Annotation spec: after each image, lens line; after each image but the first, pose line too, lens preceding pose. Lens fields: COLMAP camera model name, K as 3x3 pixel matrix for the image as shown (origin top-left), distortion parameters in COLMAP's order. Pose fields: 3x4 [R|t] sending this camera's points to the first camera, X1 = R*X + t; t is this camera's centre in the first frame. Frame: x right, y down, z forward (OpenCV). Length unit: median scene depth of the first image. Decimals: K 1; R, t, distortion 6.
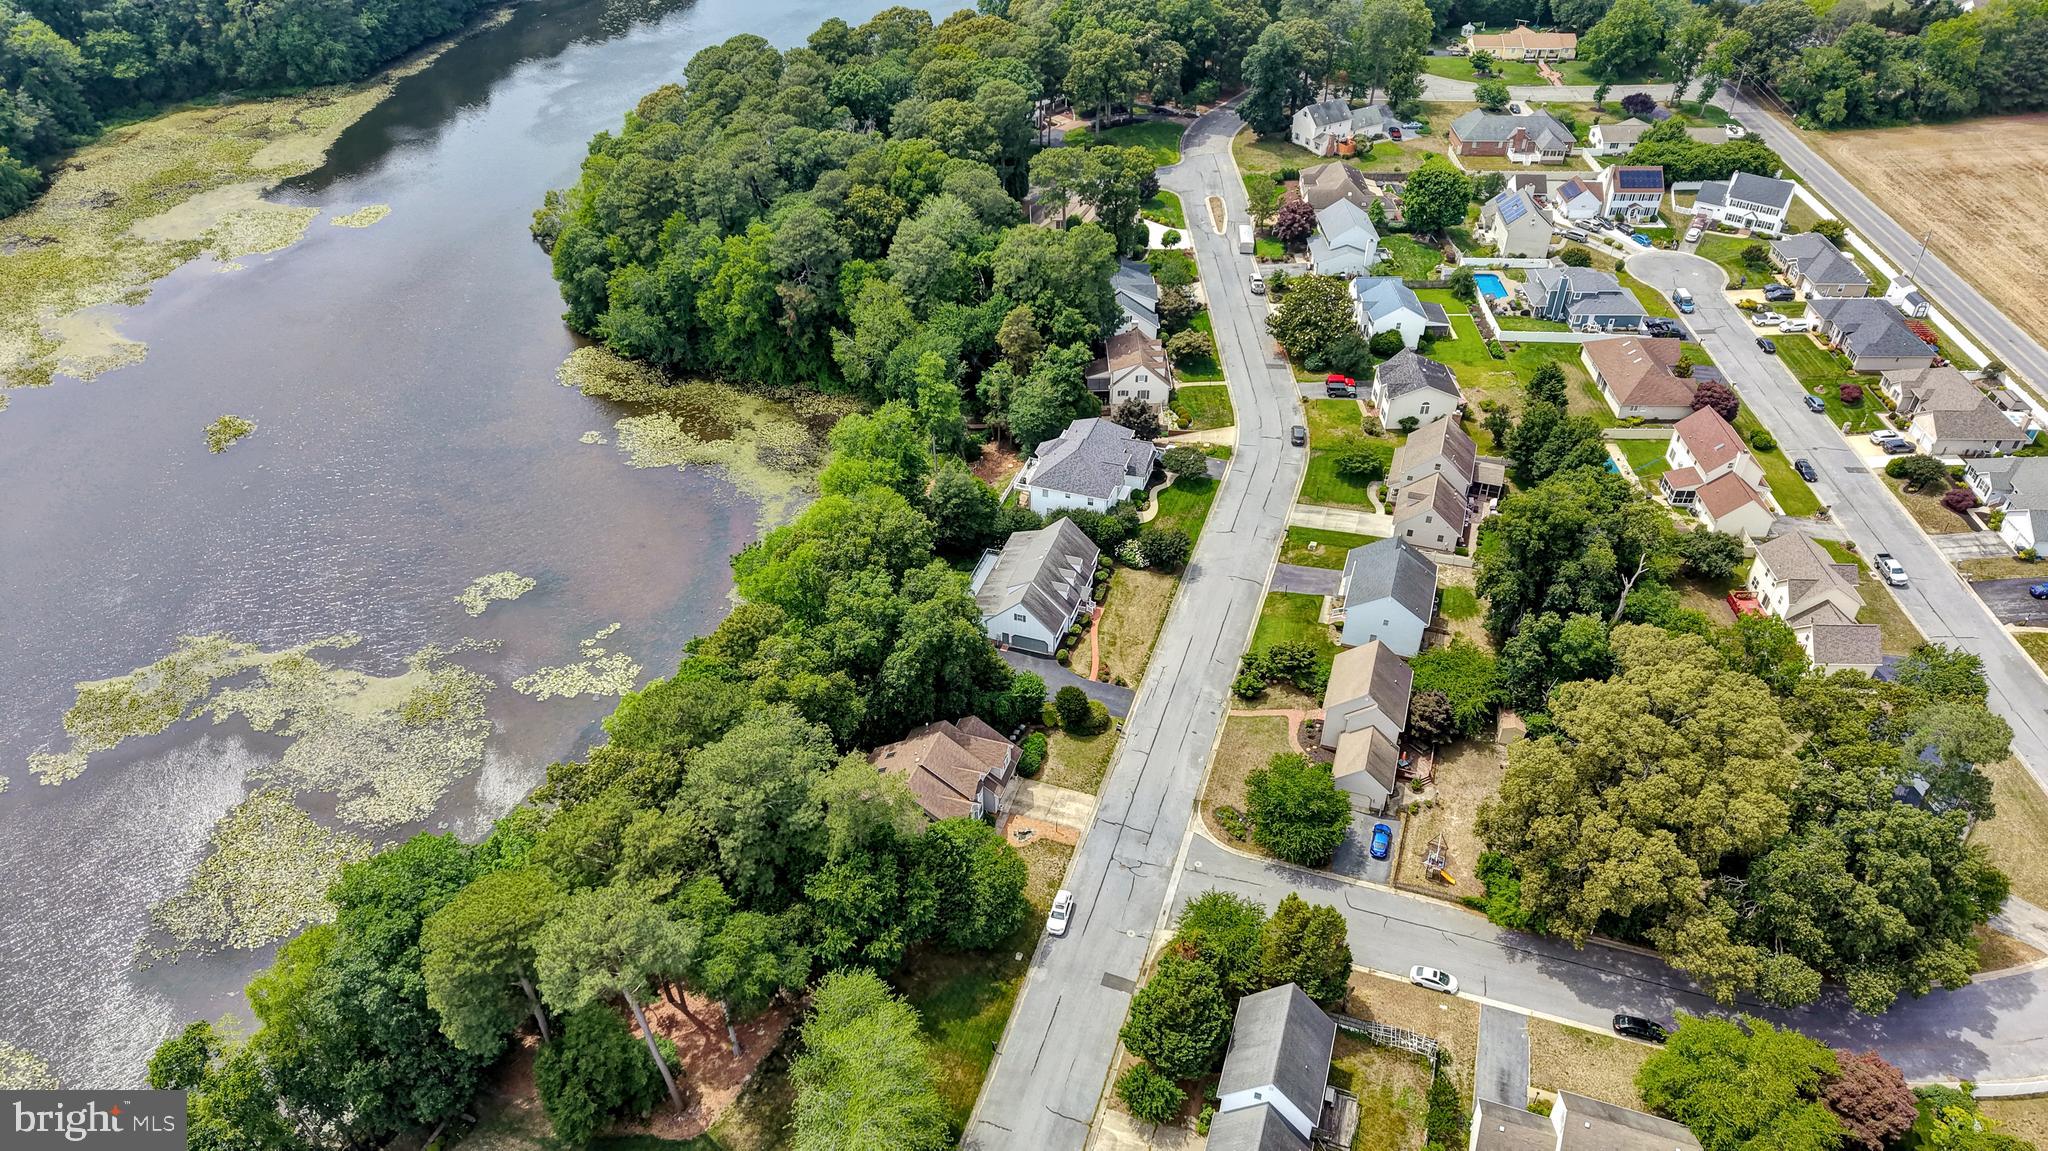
lens RADIAL K [[1374.1, 0, 1014.5], [0, 1374.1, 574.8], [0, 0, 1]] dist [0.044399, -0.056176]
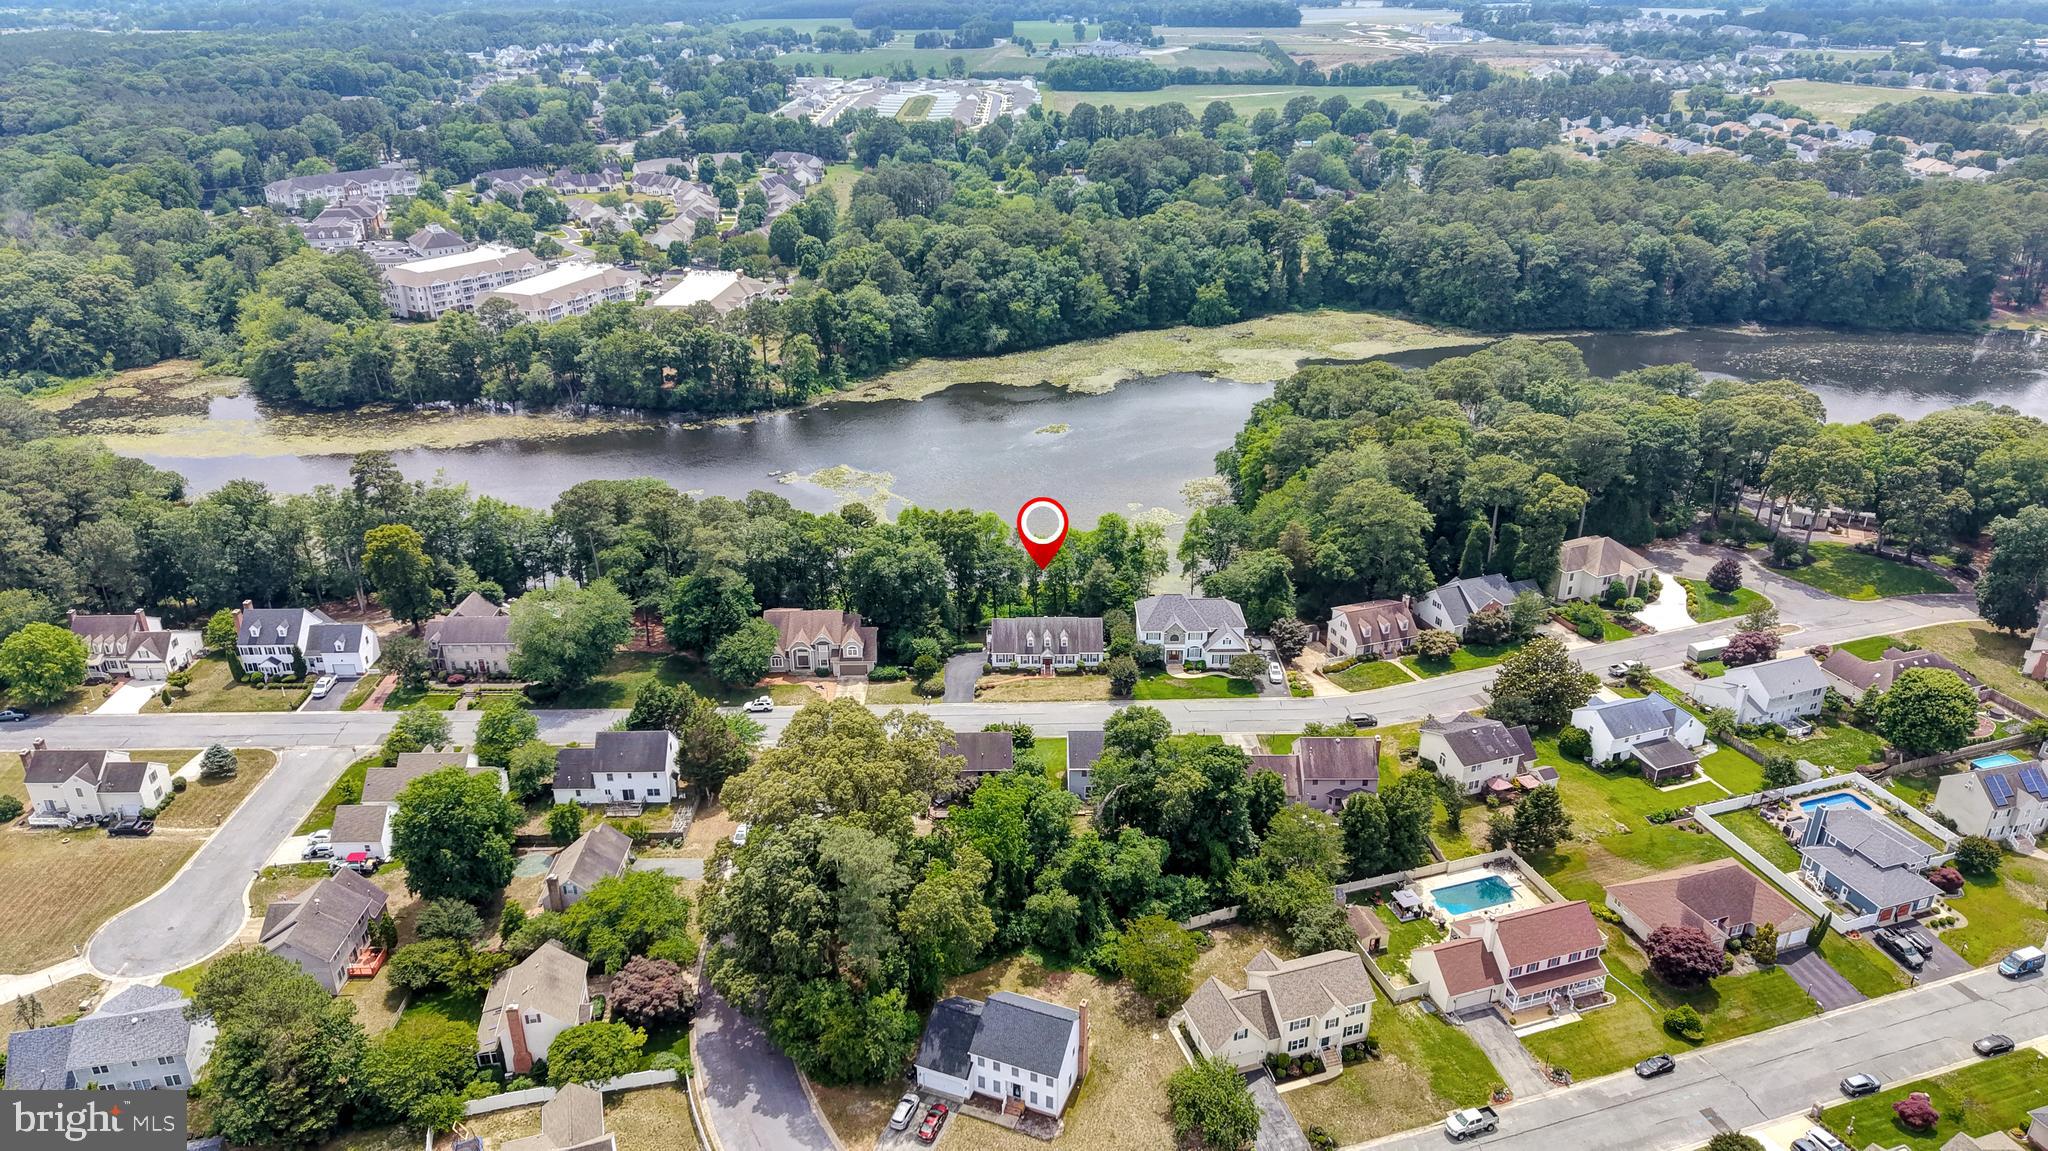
lens RADIAL K [[1374.1, 0, 1012.3], [0, 1374.1, 585.8], [0, 0, 1]] dist [0.044399, -0.056176]
pose [[0.327568, 0.400705, -0.855649, 1.009903], [-0.577042, 0.801940, 0.154644, -0.199719], [0.748146, 0.443089, 0.493913, 0.252503]]
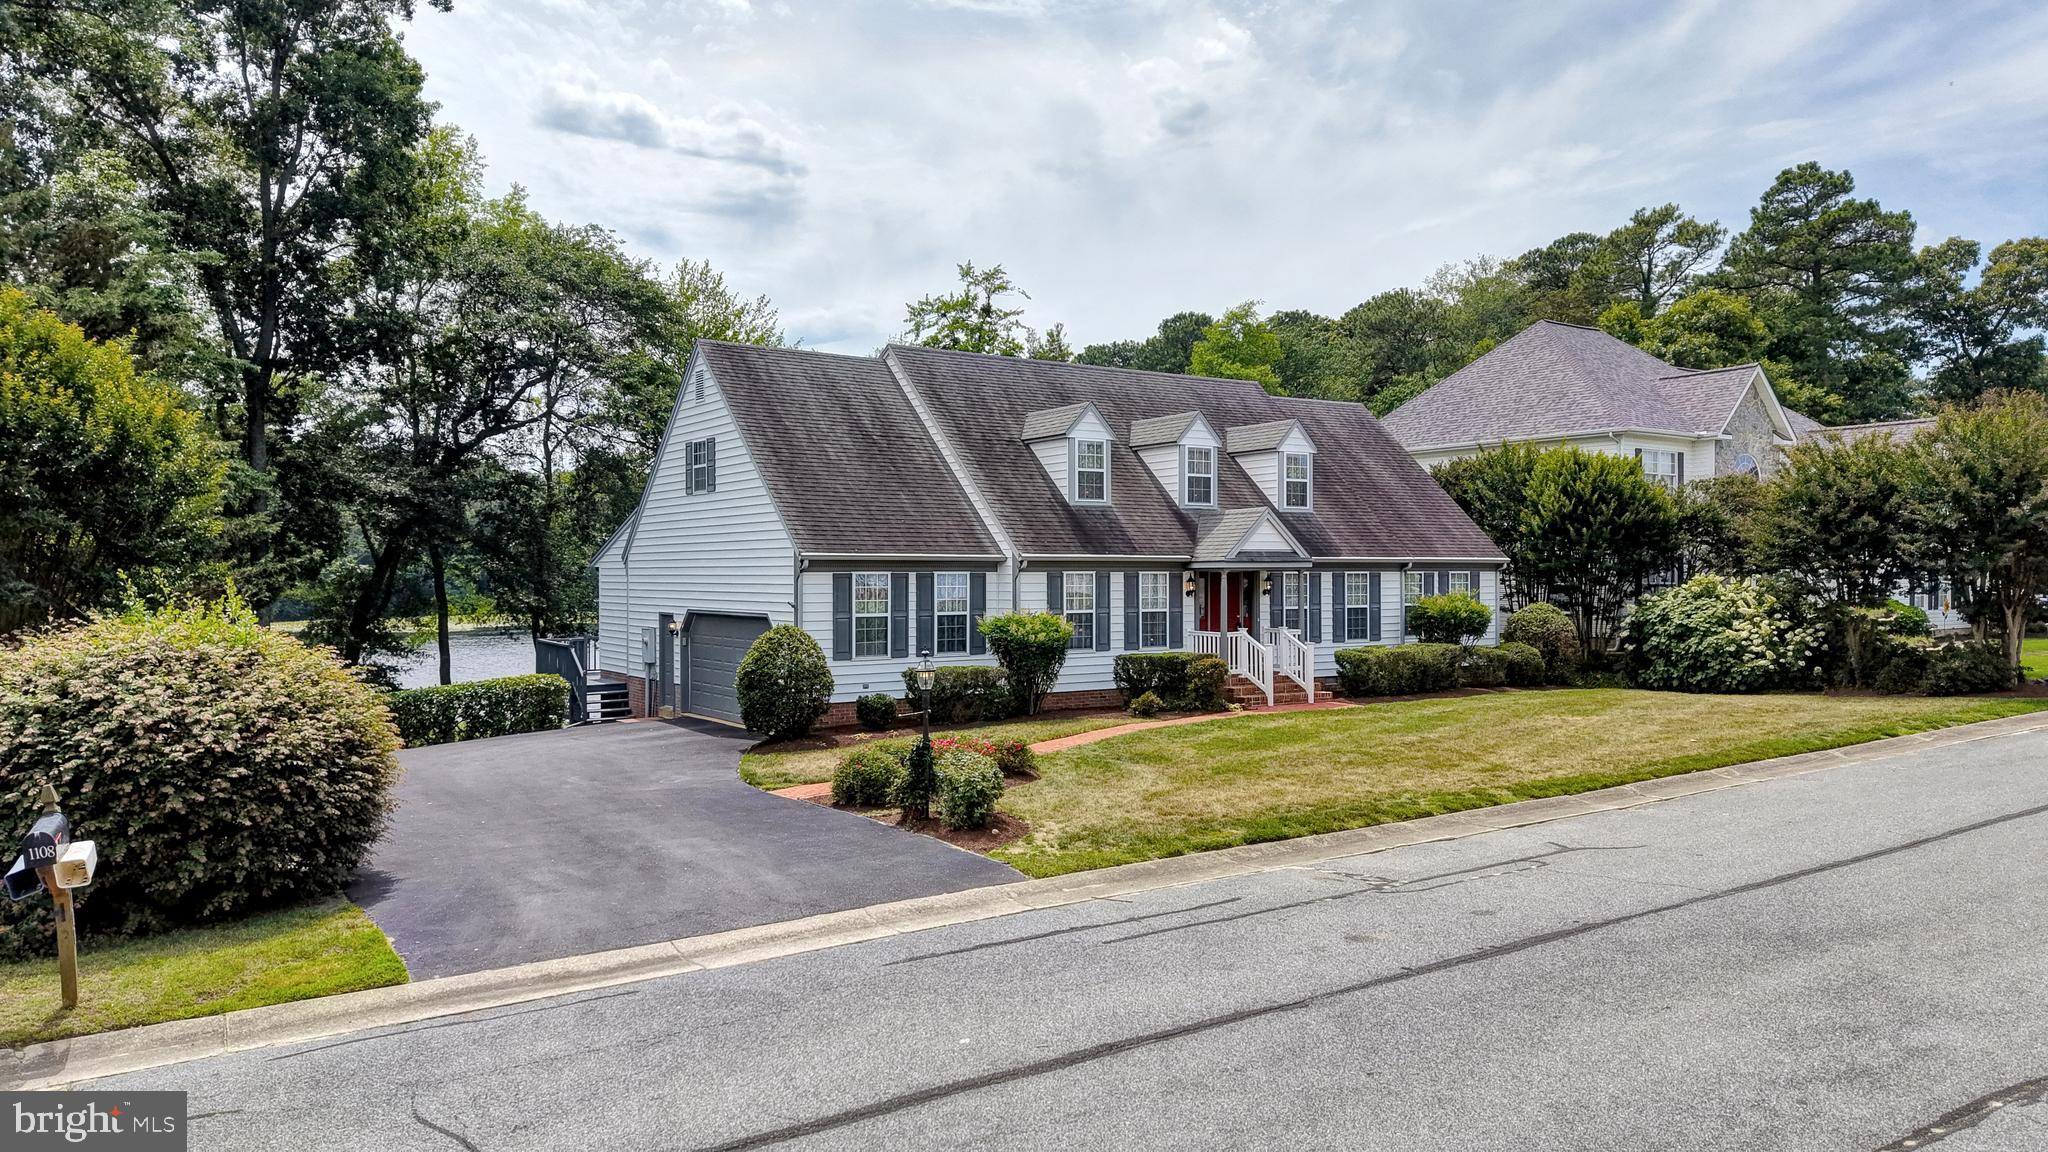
lens RADIAL K [[1374.1, 0, 1030.7], [0, 1374.1, 559.9], [0, 0, 1]] dist [0.044399, -0.056176]
pose [[0.802699, -0.003994, -0.596371, 0.111152], [-0.366613, 0.785419, -0.498711, 0.089820], [0.470393, 0.618952, 0.628991, 0.778909]]
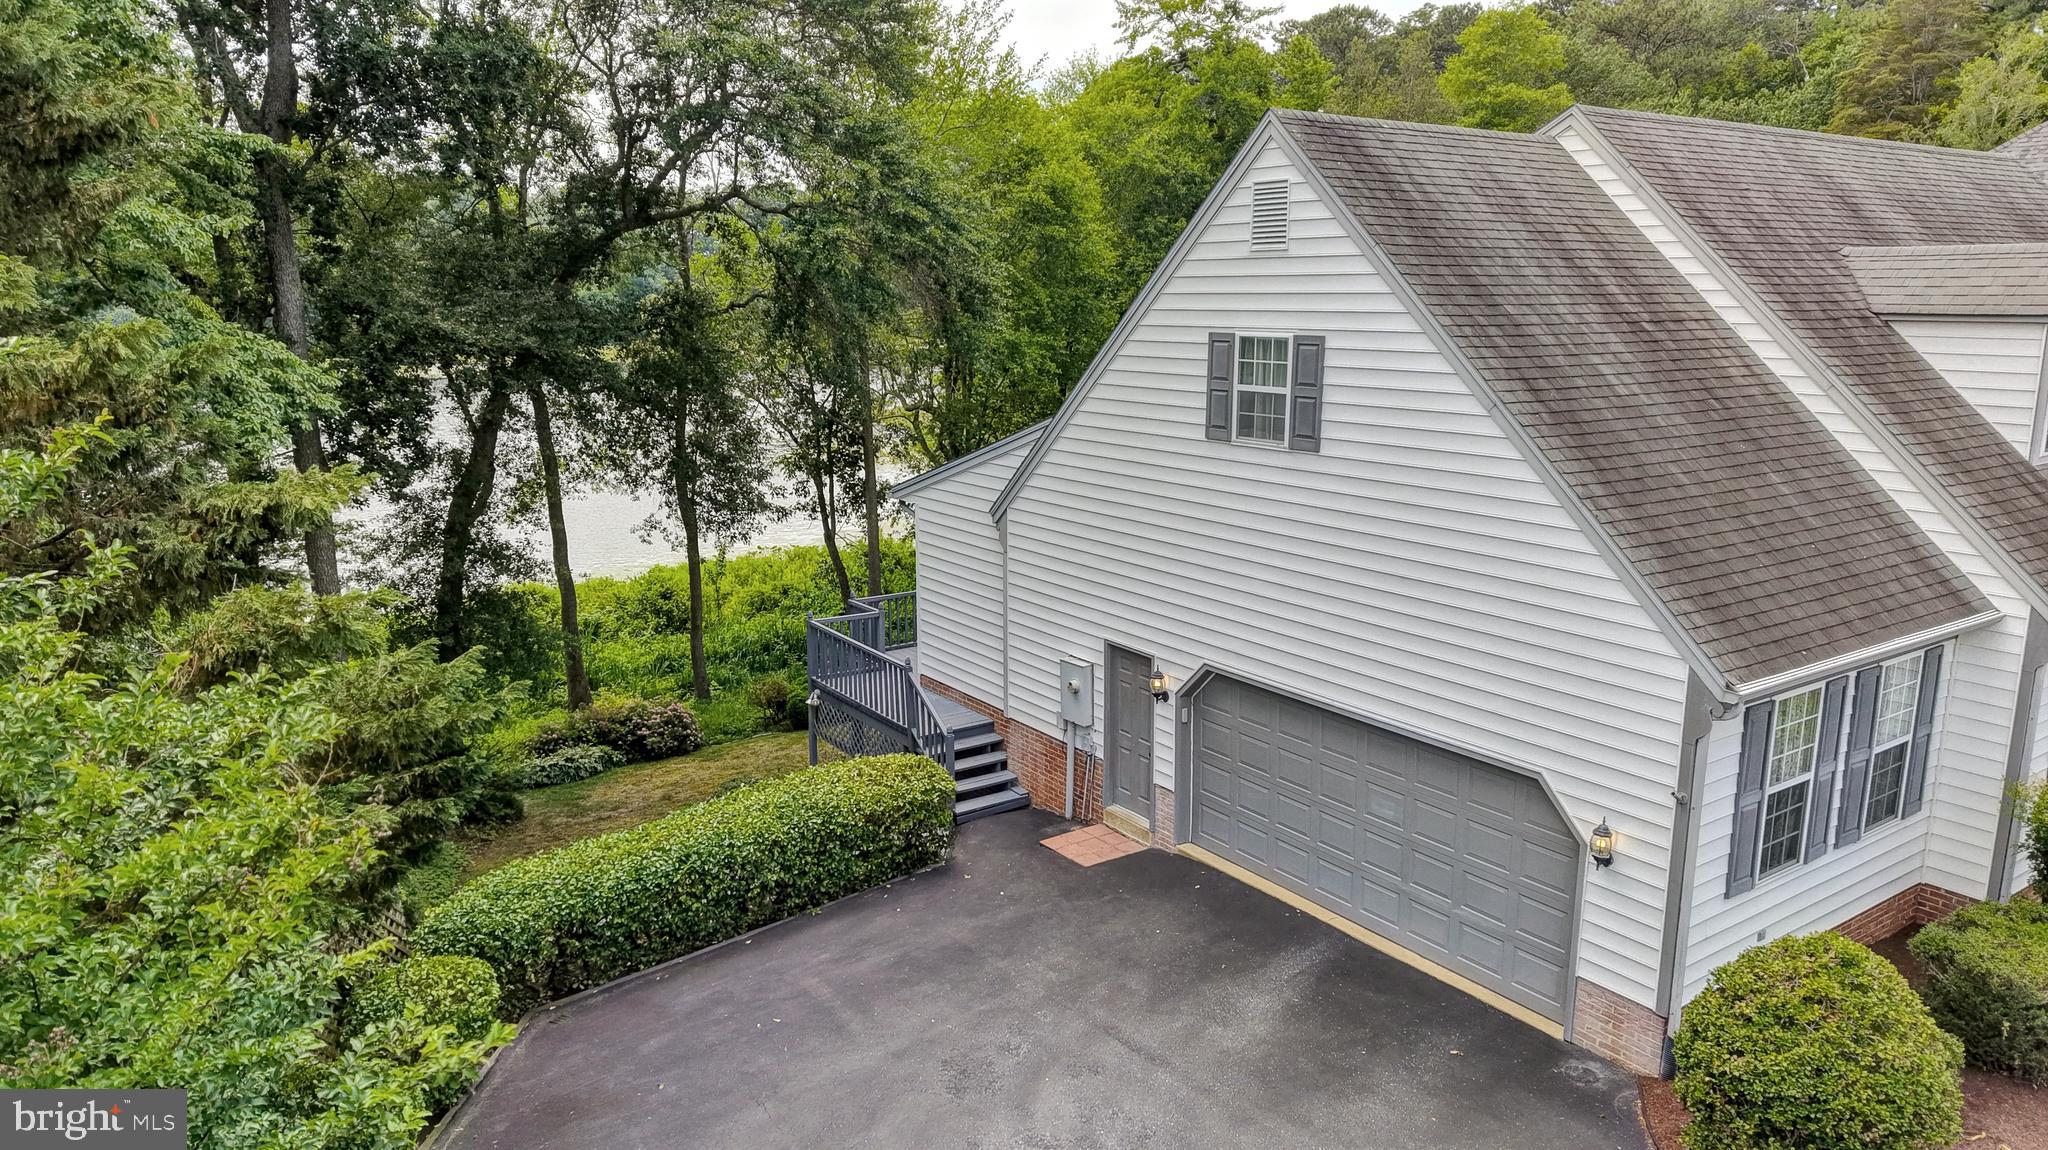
lens RADIAL K [[1374.1, 0, 1022.8], [0, 1374.1, 575.0], [0, 0, 1]] dist [0.044399, -0.056176]
pose [[0.803001, 0.121468, -0.583468, 0.033027], [-0.363942, 0.875210, -0.318675, 0.058833], [0.471948, 0.468245, 0.747002, 0.793822]]
